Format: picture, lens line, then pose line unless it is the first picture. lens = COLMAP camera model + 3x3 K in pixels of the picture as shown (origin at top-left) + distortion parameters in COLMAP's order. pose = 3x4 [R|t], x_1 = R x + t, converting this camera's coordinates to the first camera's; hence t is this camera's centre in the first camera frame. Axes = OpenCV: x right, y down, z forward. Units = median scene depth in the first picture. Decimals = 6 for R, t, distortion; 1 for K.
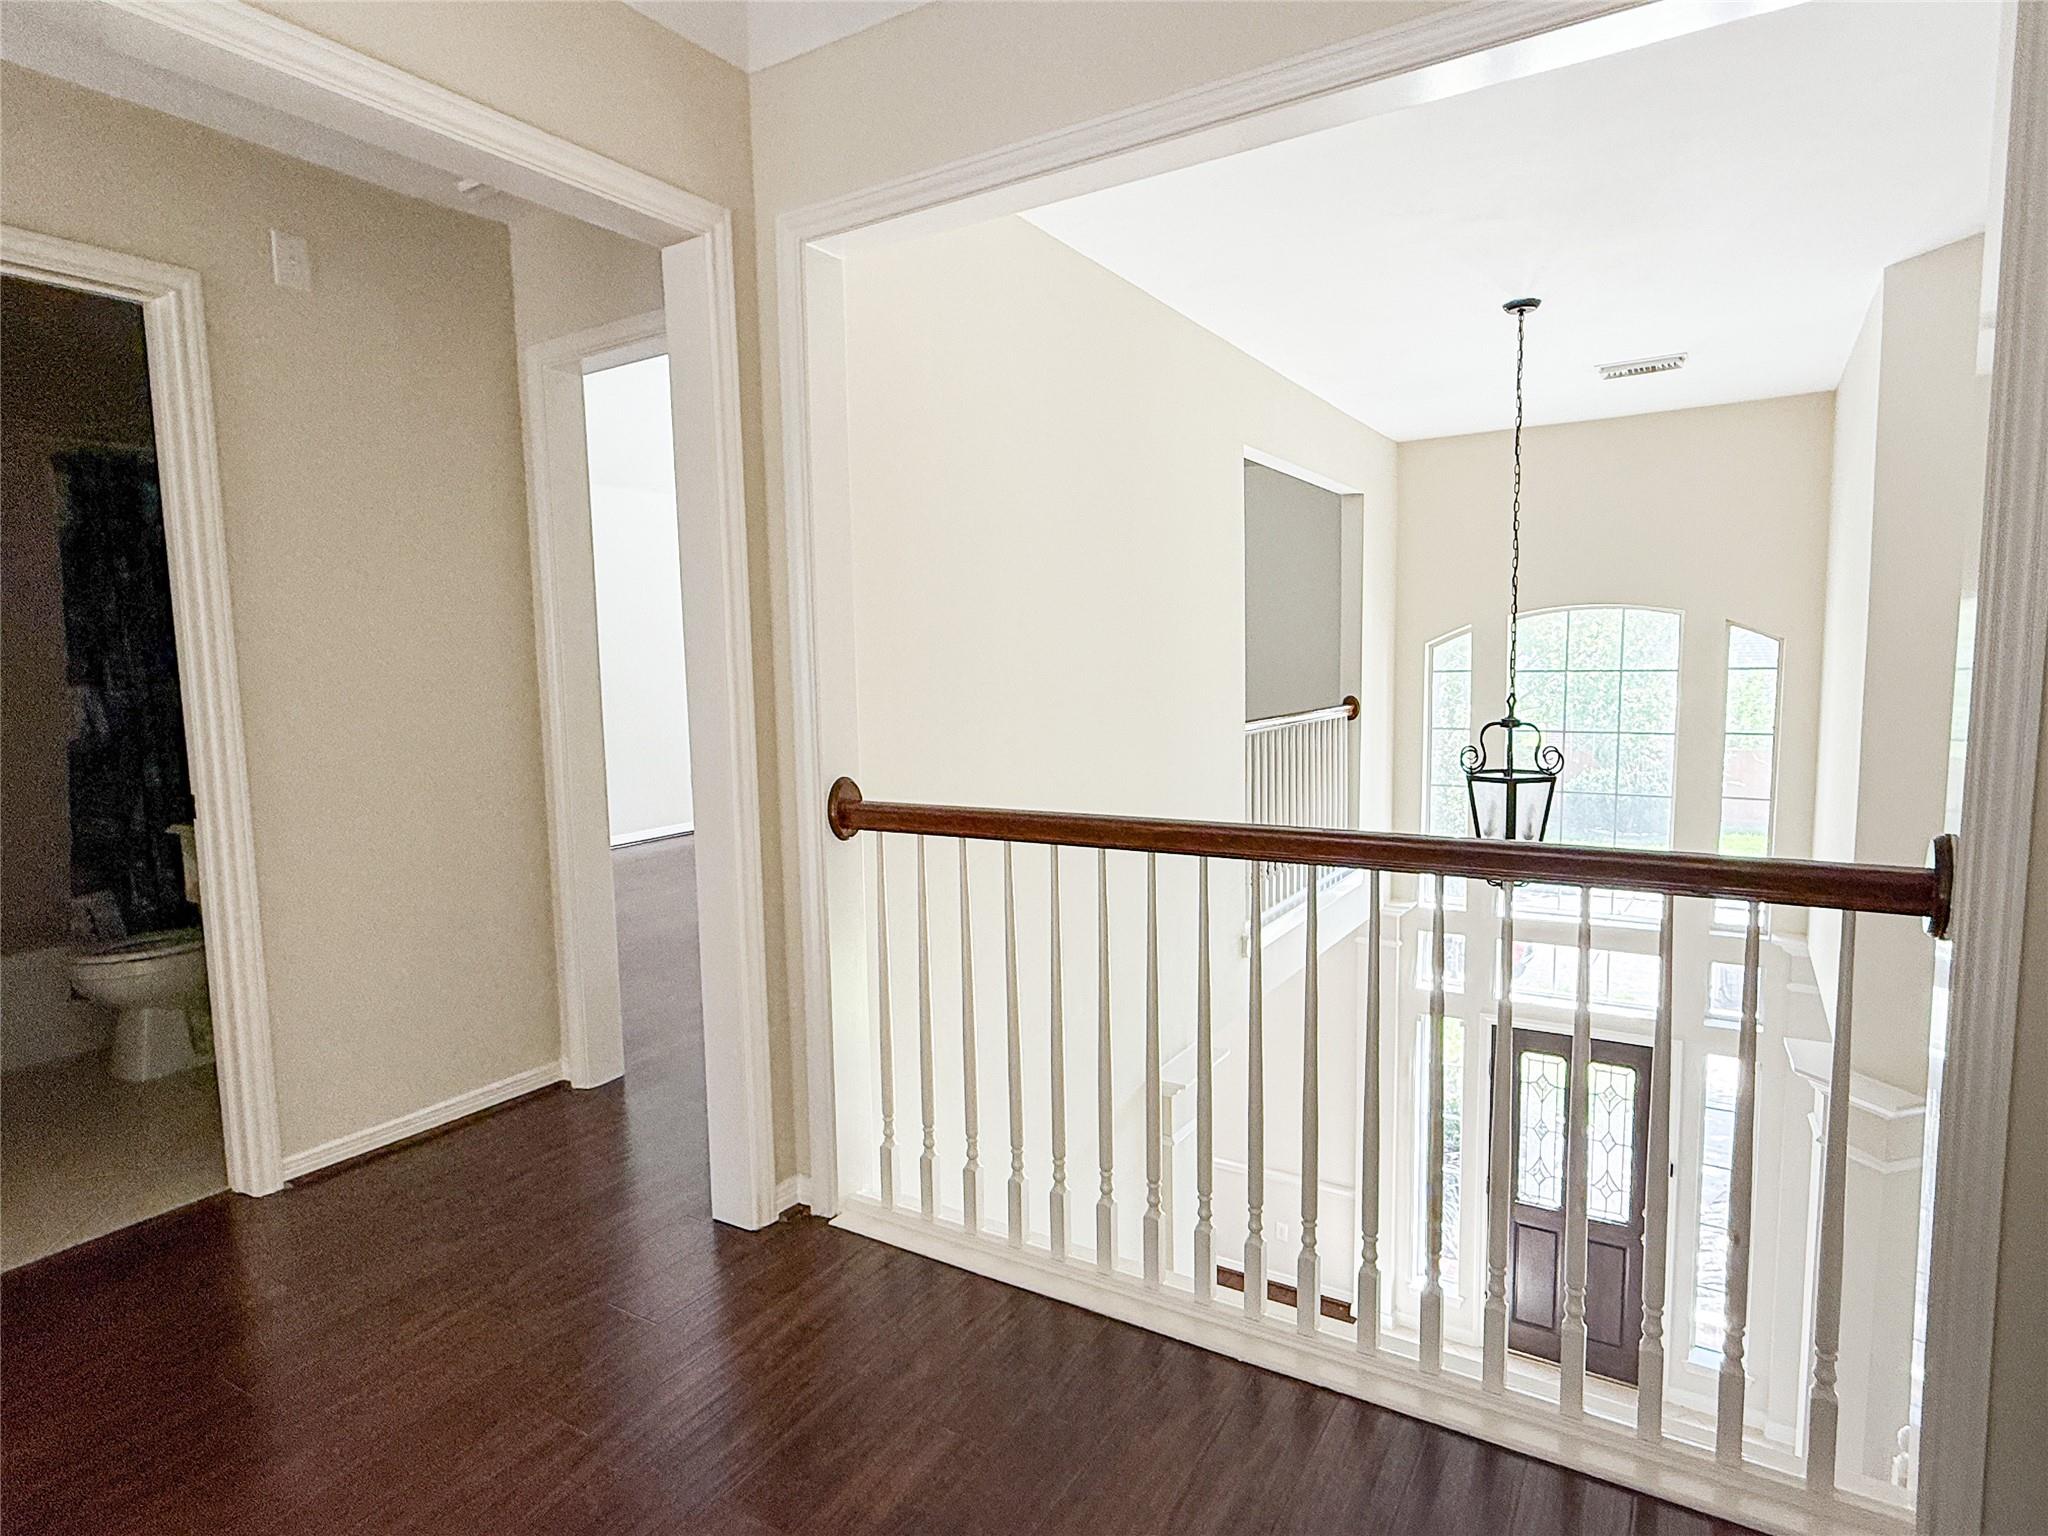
lens RADIAL K [[1140.2, 0, 1020.1], [0, 1140.2, 754.8], [0, 0, 1]] dist [0.001522, 0.003415]
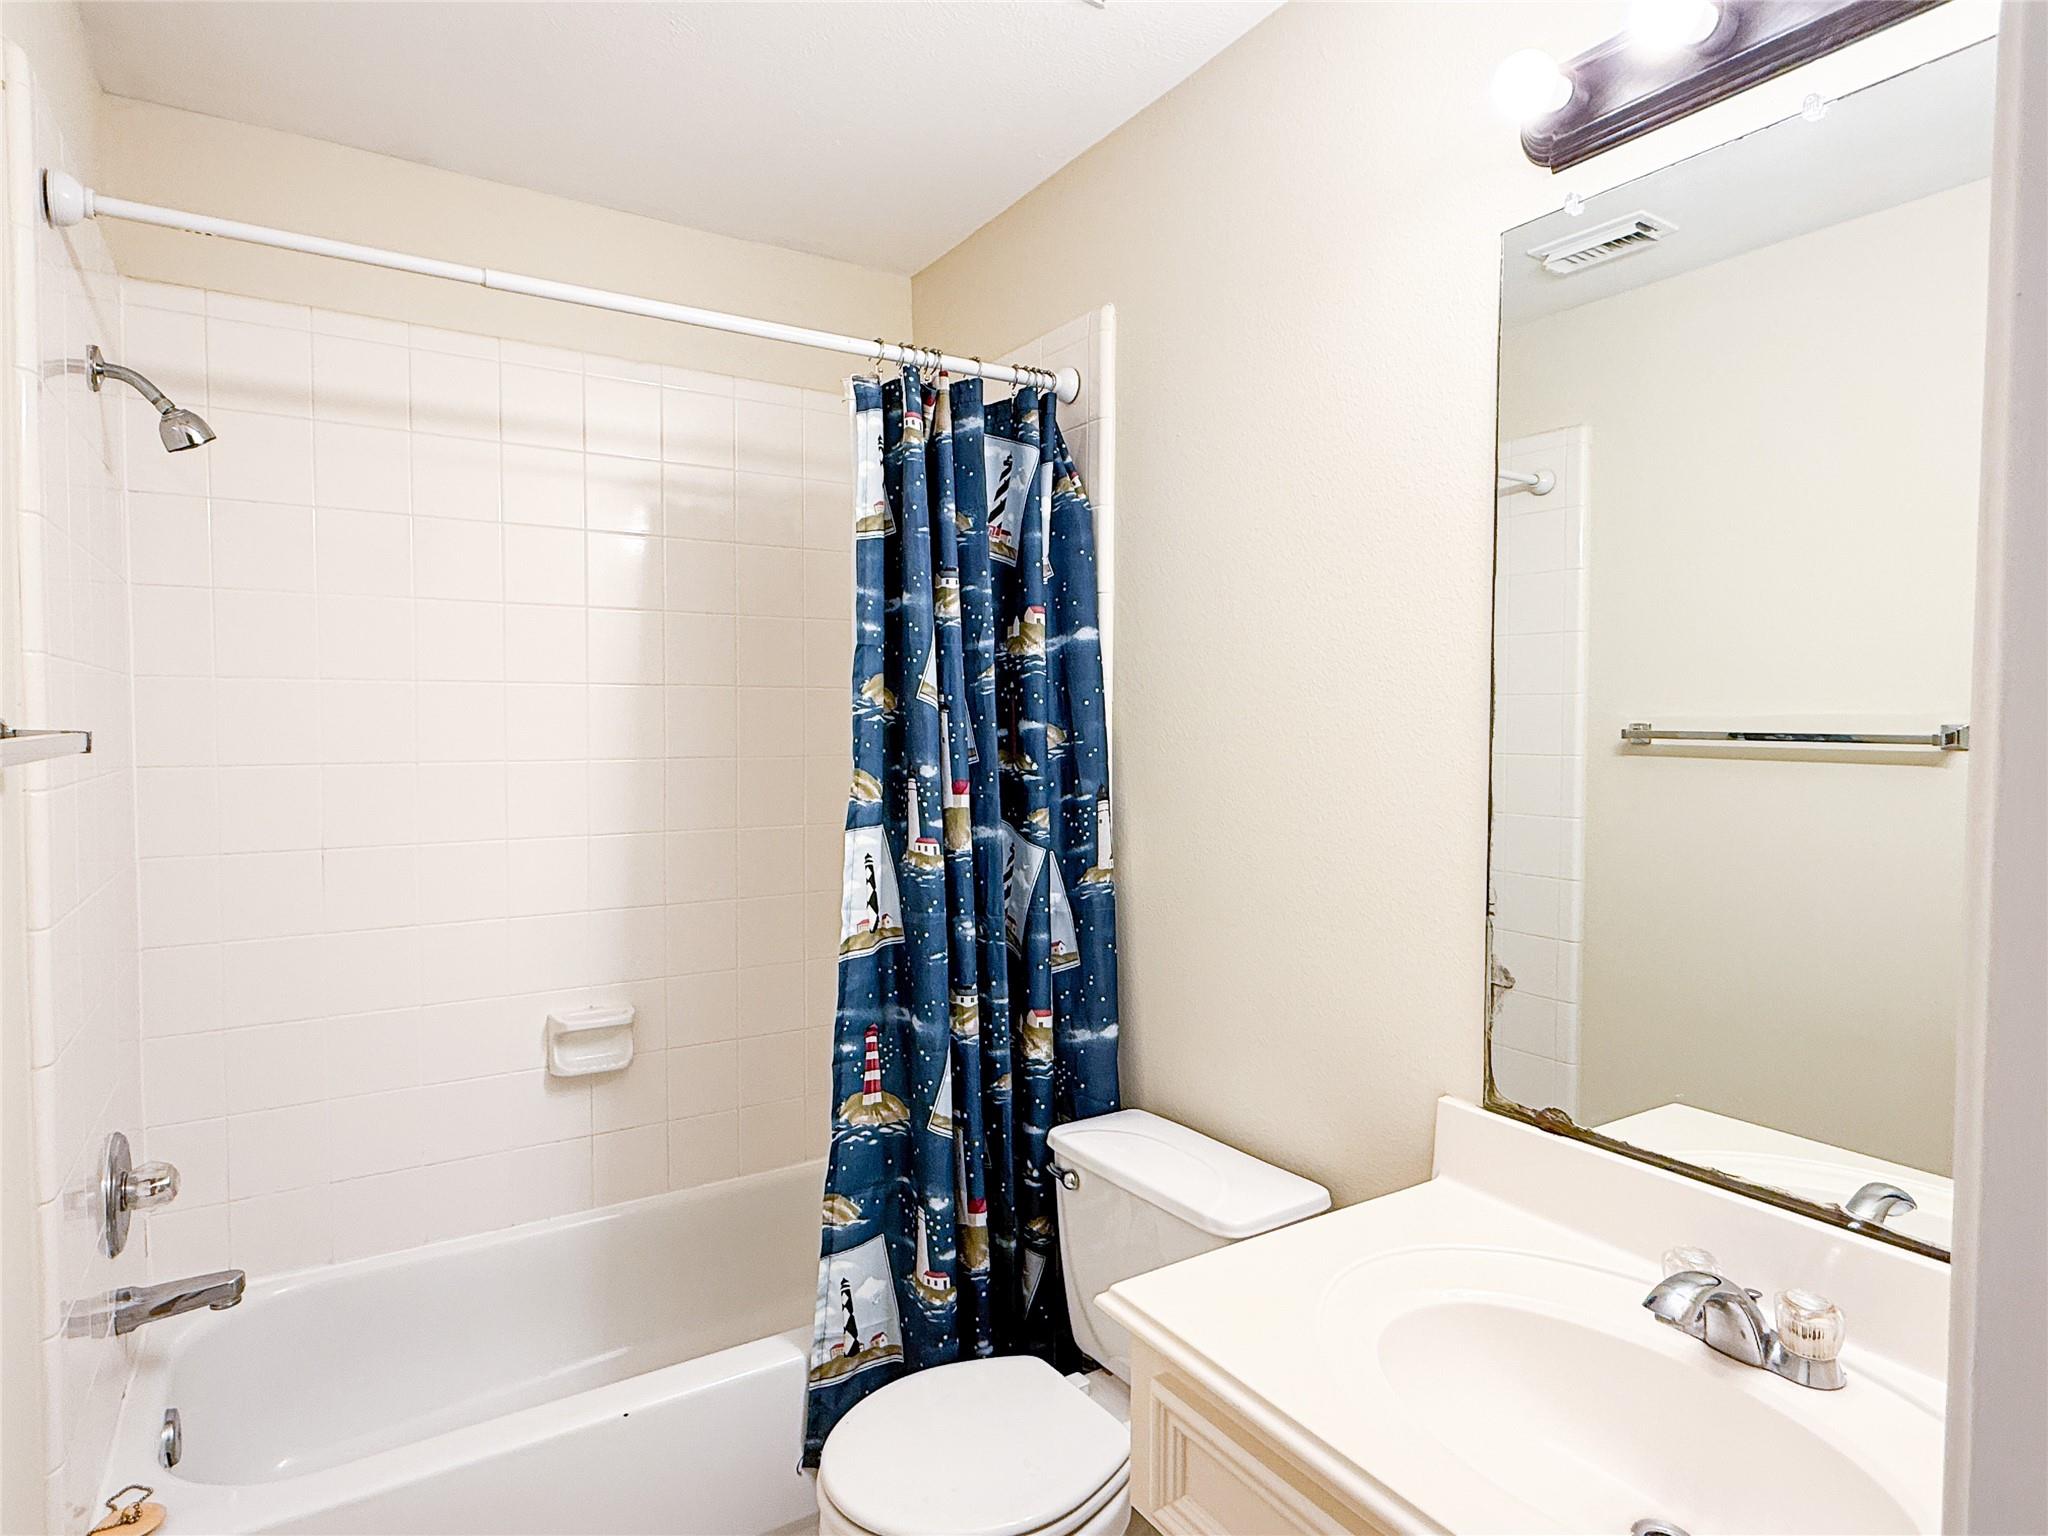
lens RADIAL K [[1140.2, 0, 1027.0], [0, 1140.2, 768.6], [0, 0, 1]] dist [0.001522, 0.003415]
pose [[0.850695, 0.045771, -0.523663, -0.699834], [-0.072864, 0.996853, -0.031239, -0.100584], [0.520585, 0.064731, 0.851353, 0.849405]]
